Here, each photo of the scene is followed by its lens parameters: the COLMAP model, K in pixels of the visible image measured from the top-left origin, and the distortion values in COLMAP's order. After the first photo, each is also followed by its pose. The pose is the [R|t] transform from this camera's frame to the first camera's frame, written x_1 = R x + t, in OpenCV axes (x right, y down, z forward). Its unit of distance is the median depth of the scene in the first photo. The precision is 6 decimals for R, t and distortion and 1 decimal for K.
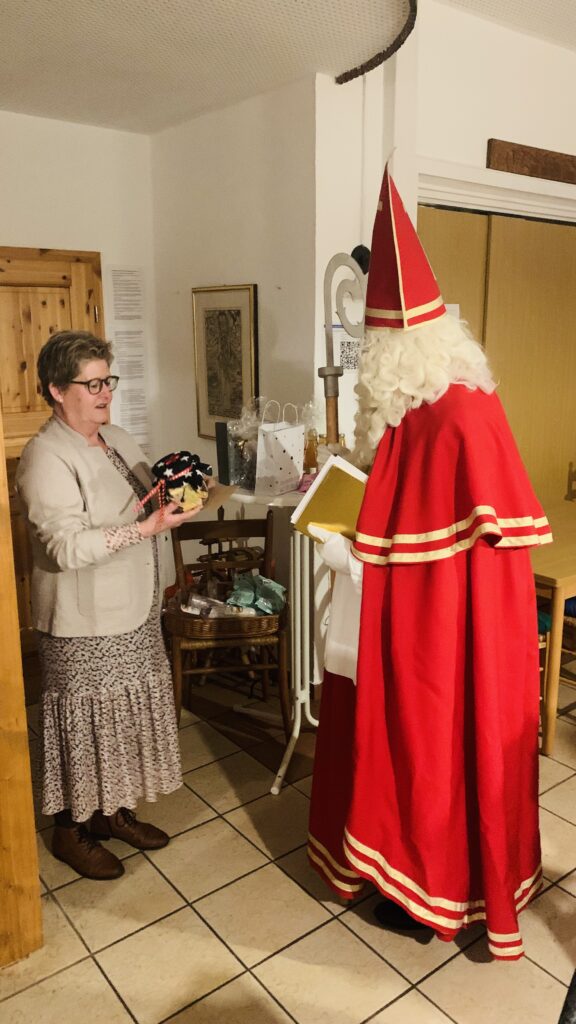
lens RADIAL K [[790.8, 0, 289.4], [0, 790.8, 507.9], [0, 0, 1]] dist [0.010945, 0.005575]
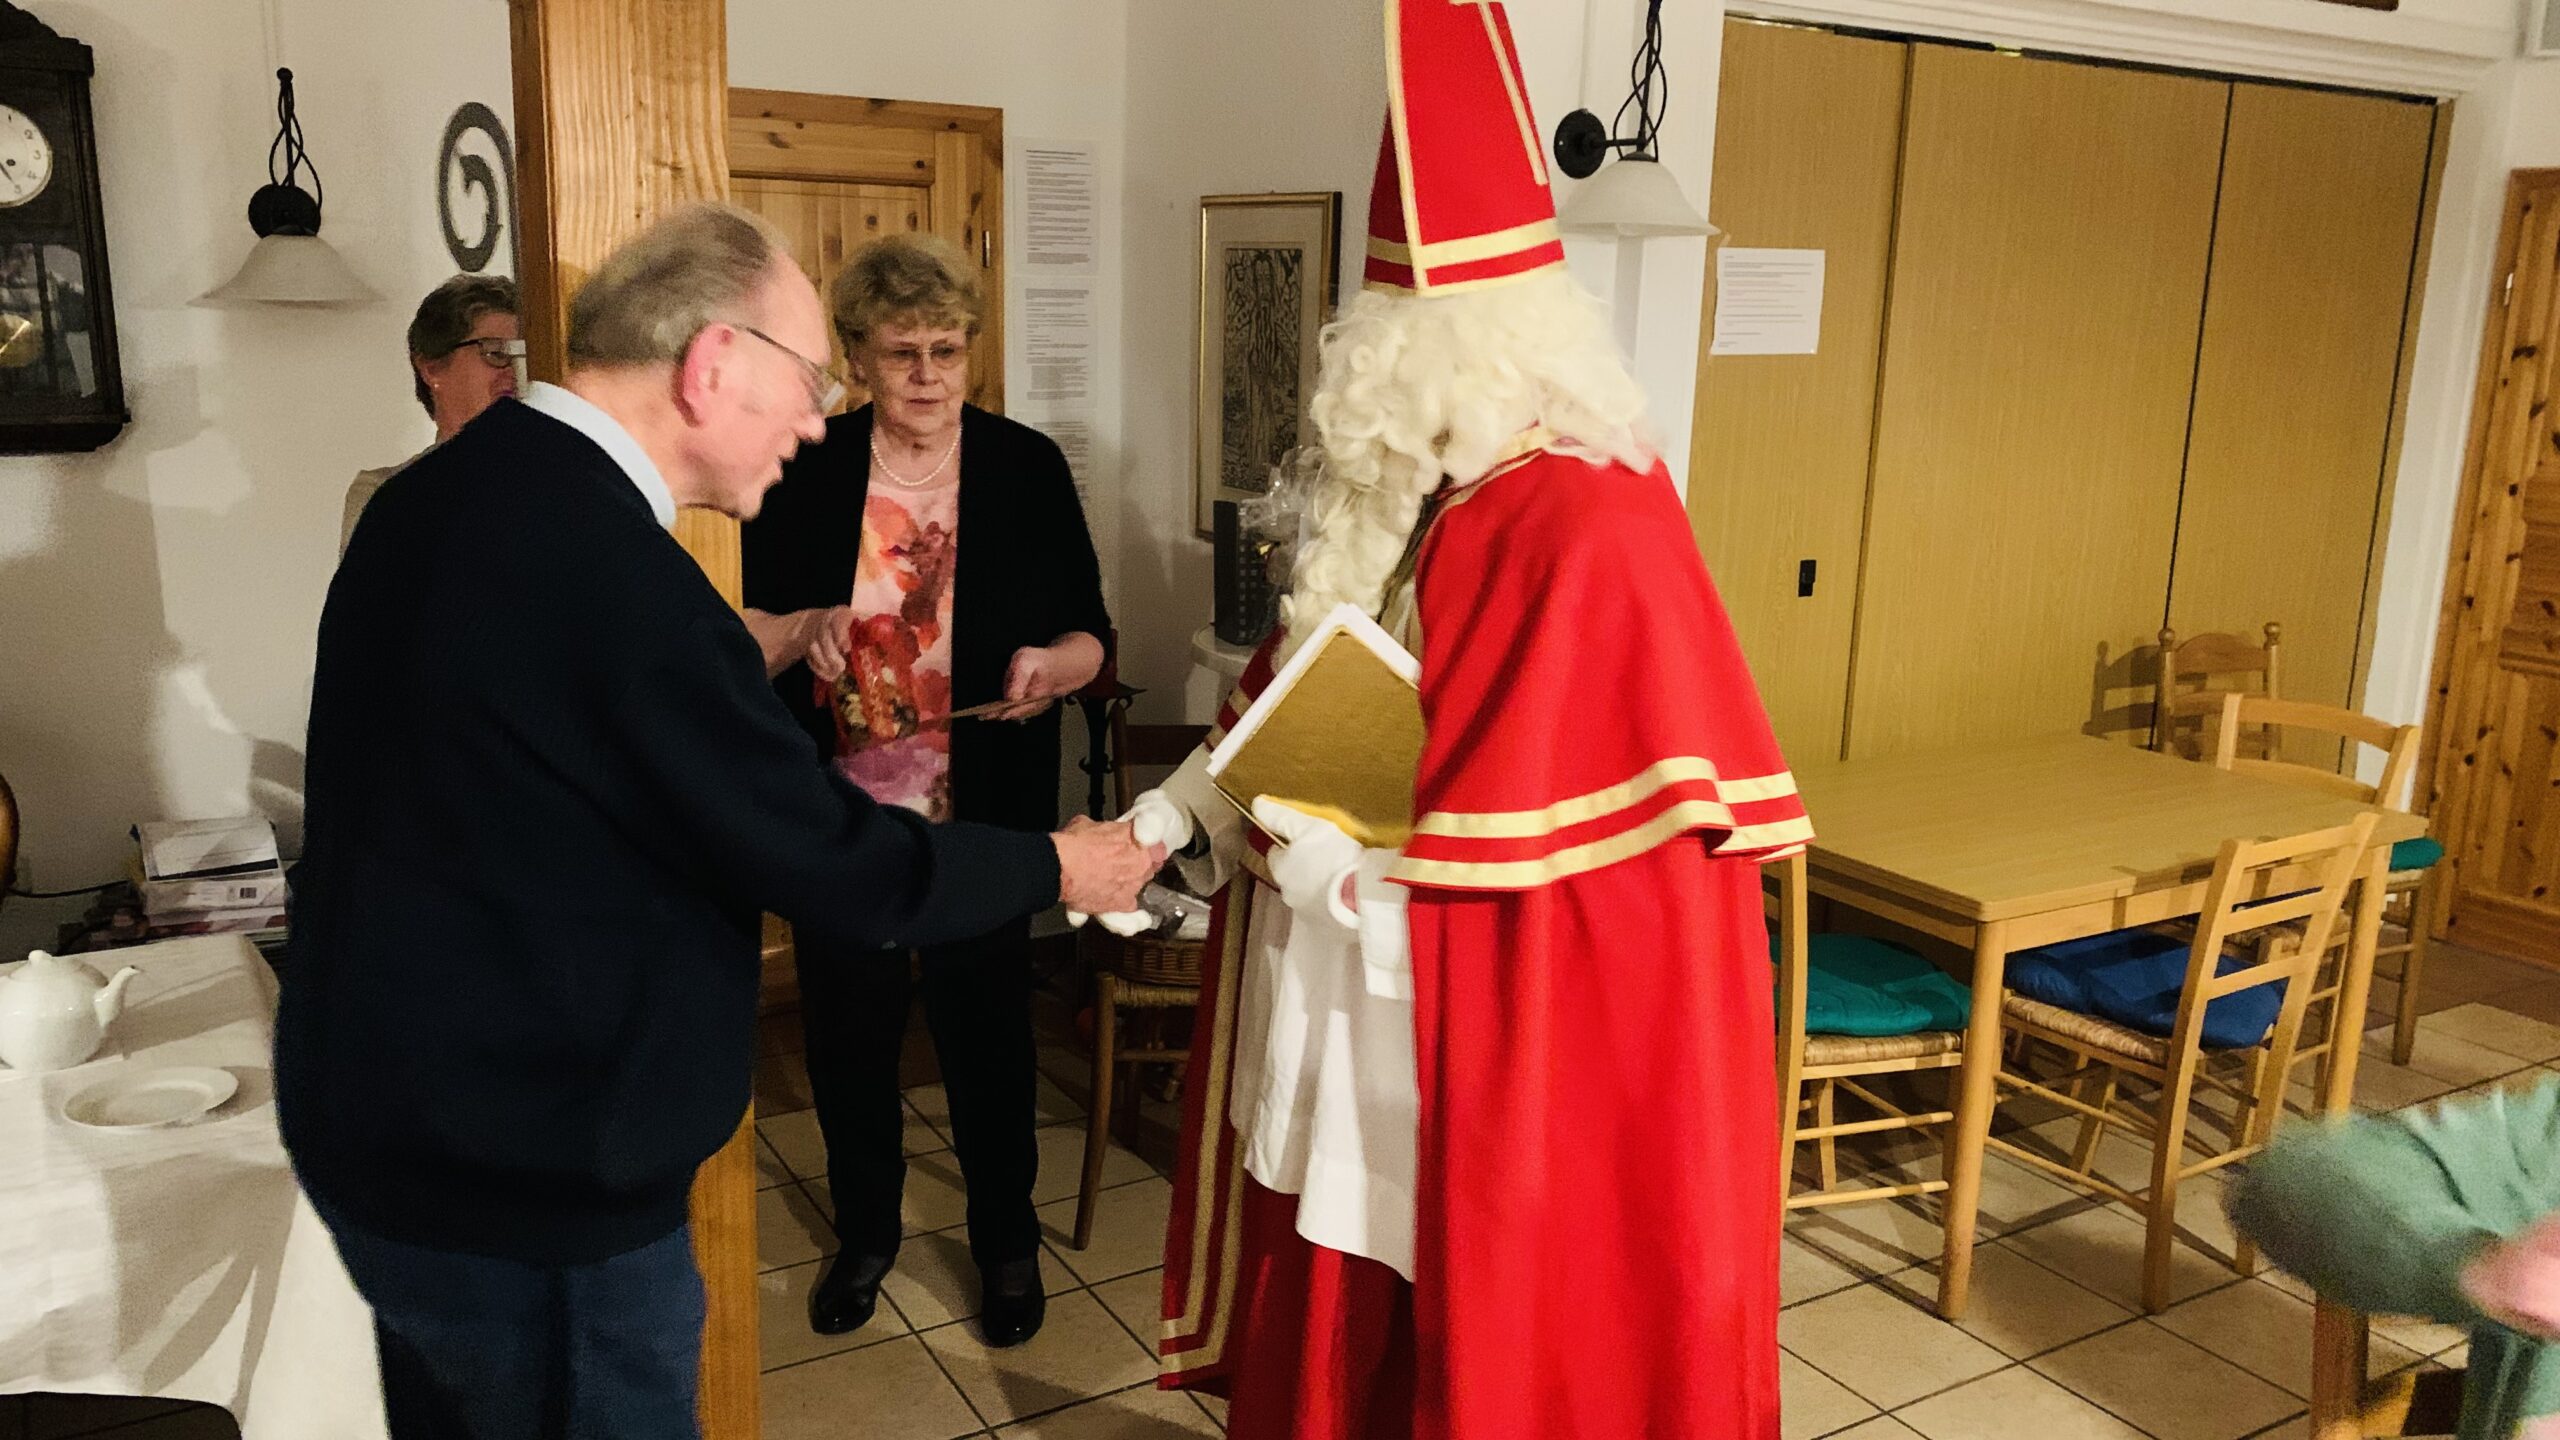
lens RADIAL K [[1977.0, 0, 1296.9], [0, 1977.0, 727.8], [0, 0, 1]] dist [0.010945, 0.005575]
pose [[0.992691, 0.056557, -0.106609, 0.064002], [-0.057553, 0.998323, -0.006290, 0.020382], [0.106074, 0.012380, 0.994281, -0.081118]]
